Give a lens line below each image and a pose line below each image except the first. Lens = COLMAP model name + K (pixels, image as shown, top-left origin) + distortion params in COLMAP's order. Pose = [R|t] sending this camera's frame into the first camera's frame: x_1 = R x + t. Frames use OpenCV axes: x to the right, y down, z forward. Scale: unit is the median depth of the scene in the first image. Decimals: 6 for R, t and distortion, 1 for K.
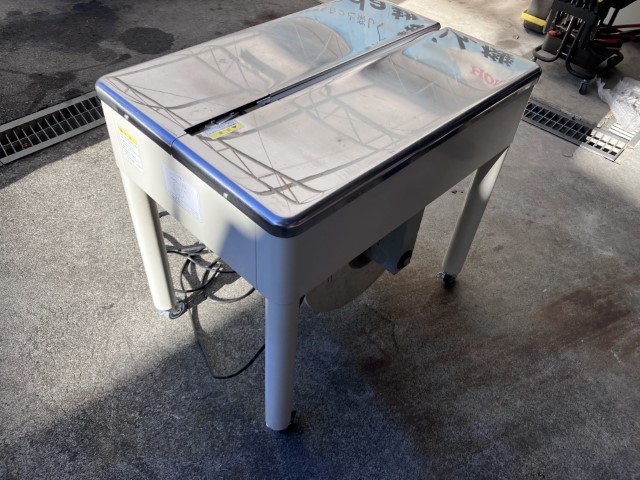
lens RADIAL K [[519.1, 0, 313.3], [0, 519.1, 238.8], [0, 0, 1]] dist [0.010258, -0.000167]
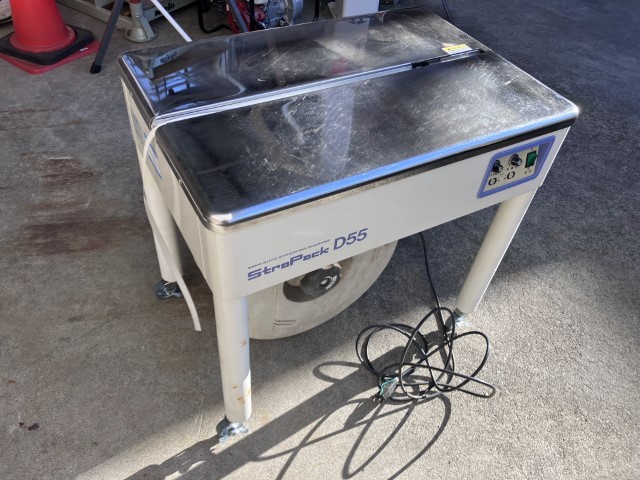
lens RADIAL K [[519.1, 0, 315.1], [0, 519.1, 238.4], [0, 0, 1]] dist [0.010258, -0.000167]
pose [[-0.952101, -0.290465, 0.095572, -0.054679], [0.097641, 0.007395, 0.995194, -0.933168], [-0.289776, 0.956857, 0.021320, 0.919896]]
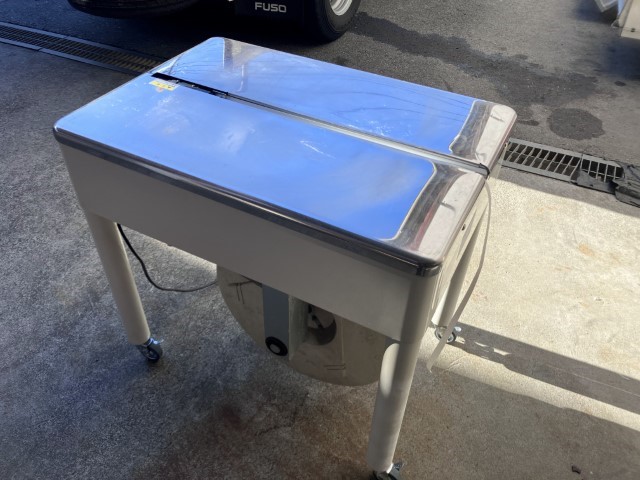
lens RADIAL K [[519.1, 0, 313.6], [0, 519.1, 241.1], [0, 0, 1]] dist [0.010258, -0.000167]
pose [[0.292543, 0.595328, -0.748334, 0.665384], [-0.676977, 0.681637, 0.277620, -0.329163], [0.675367, 0.425389, 0.602431, 0.386917]]
